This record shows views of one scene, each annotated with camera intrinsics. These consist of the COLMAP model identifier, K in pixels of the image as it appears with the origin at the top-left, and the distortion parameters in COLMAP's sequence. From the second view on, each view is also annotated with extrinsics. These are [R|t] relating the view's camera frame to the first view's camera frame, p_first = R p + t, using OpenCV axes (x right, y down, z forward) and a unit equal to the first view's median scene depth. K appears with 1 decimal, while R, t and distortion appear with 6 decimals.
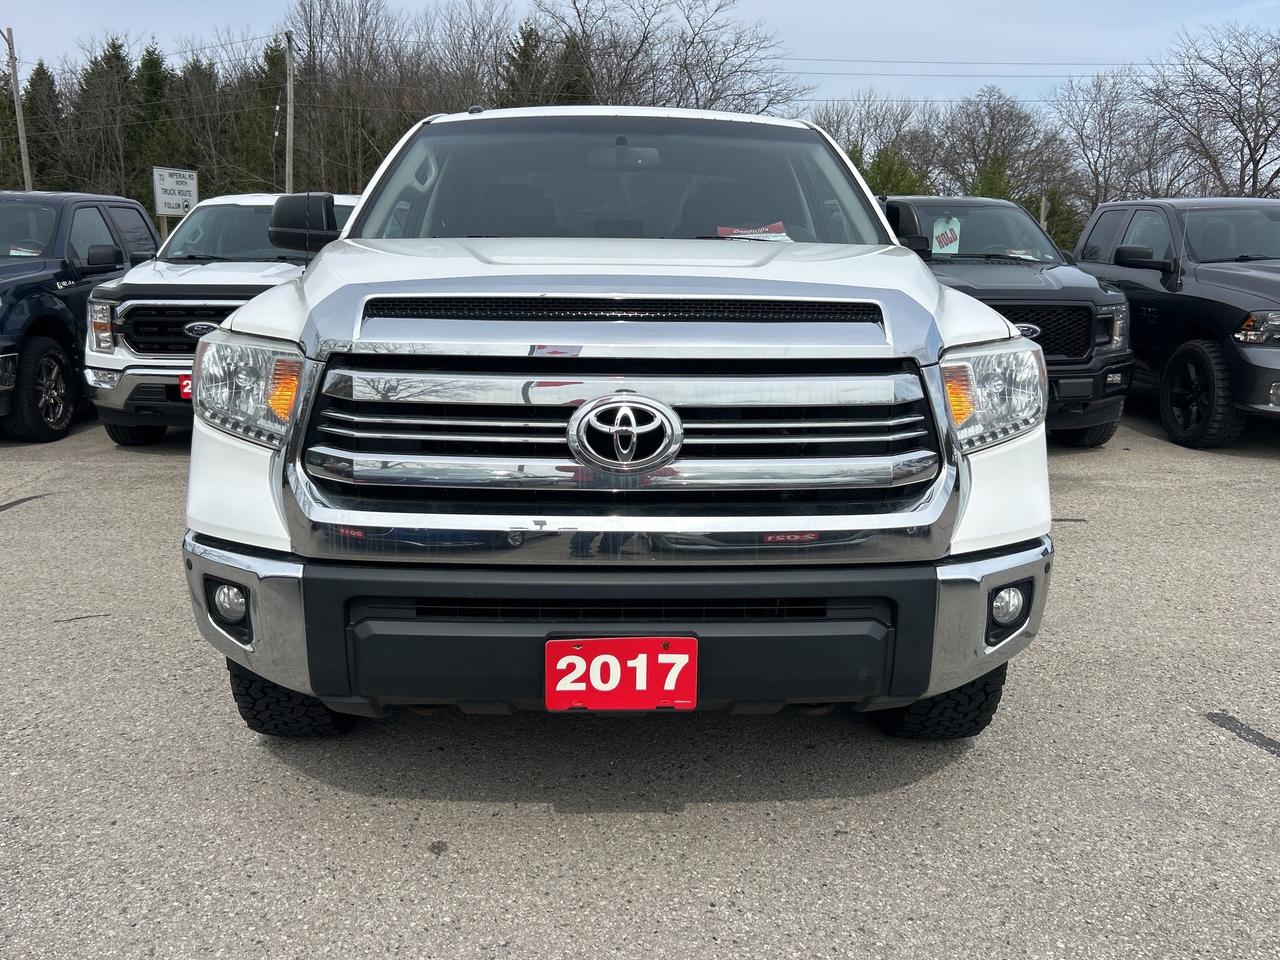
lens RADIAL K [[1126.8, 0, 642.6], [0, 1126.8, 485.1], [0, 0, 1]] dist [0.006529, -0.006466]
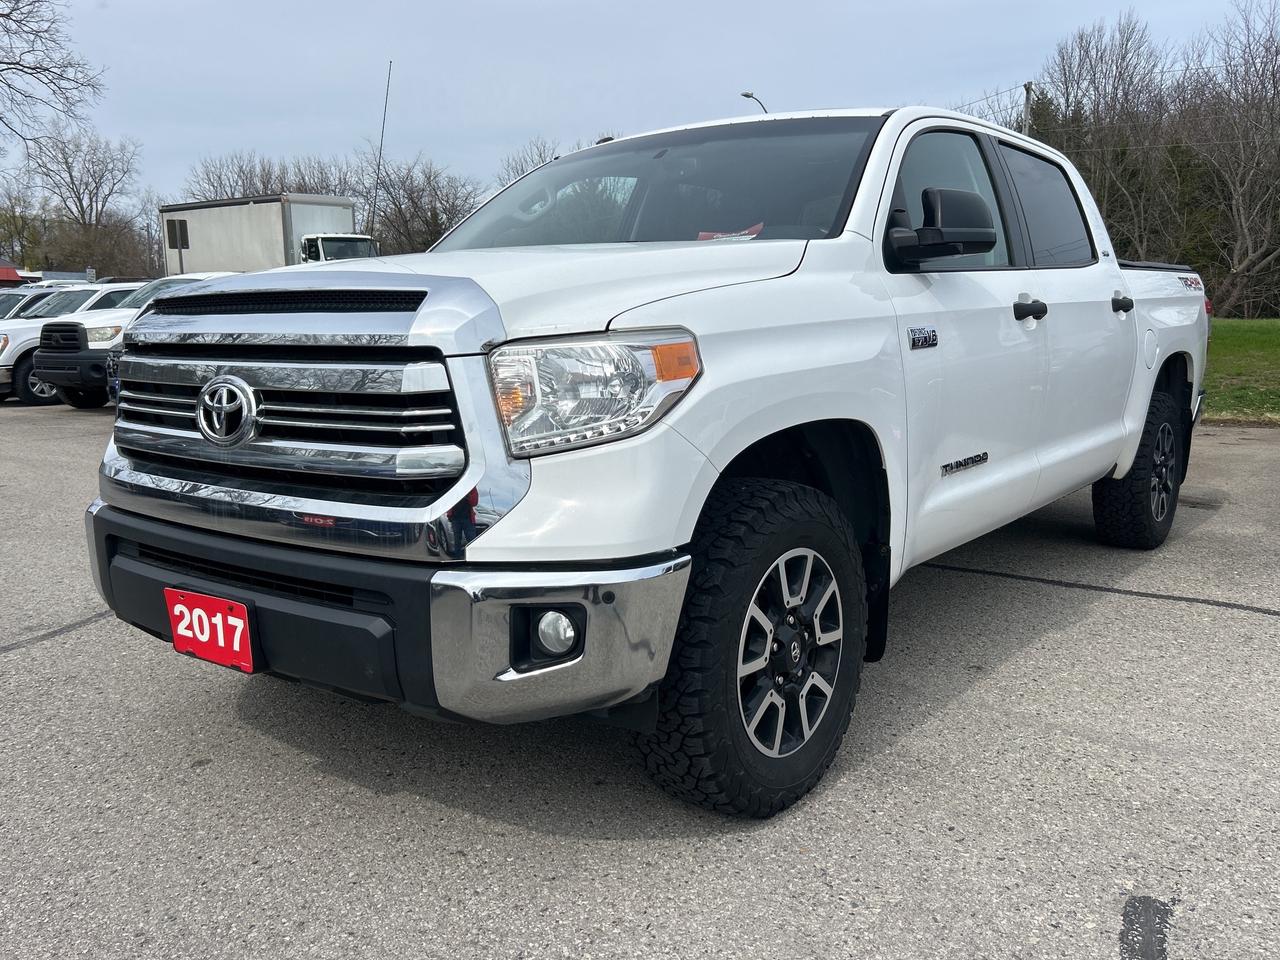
lens RADIAL K [[1127.4, 0, 640.0], [0, 1127.4, 480.0], [0, 0, 1]] dist [0.004624, -0.003918]
pose [[0.779420, 0.071715, -0.622384, 0.992877], [-0.102730, 0.994610, -0.014045, -0.006033], [0.618022, 0.074885, 0.782586, 0.379649]]
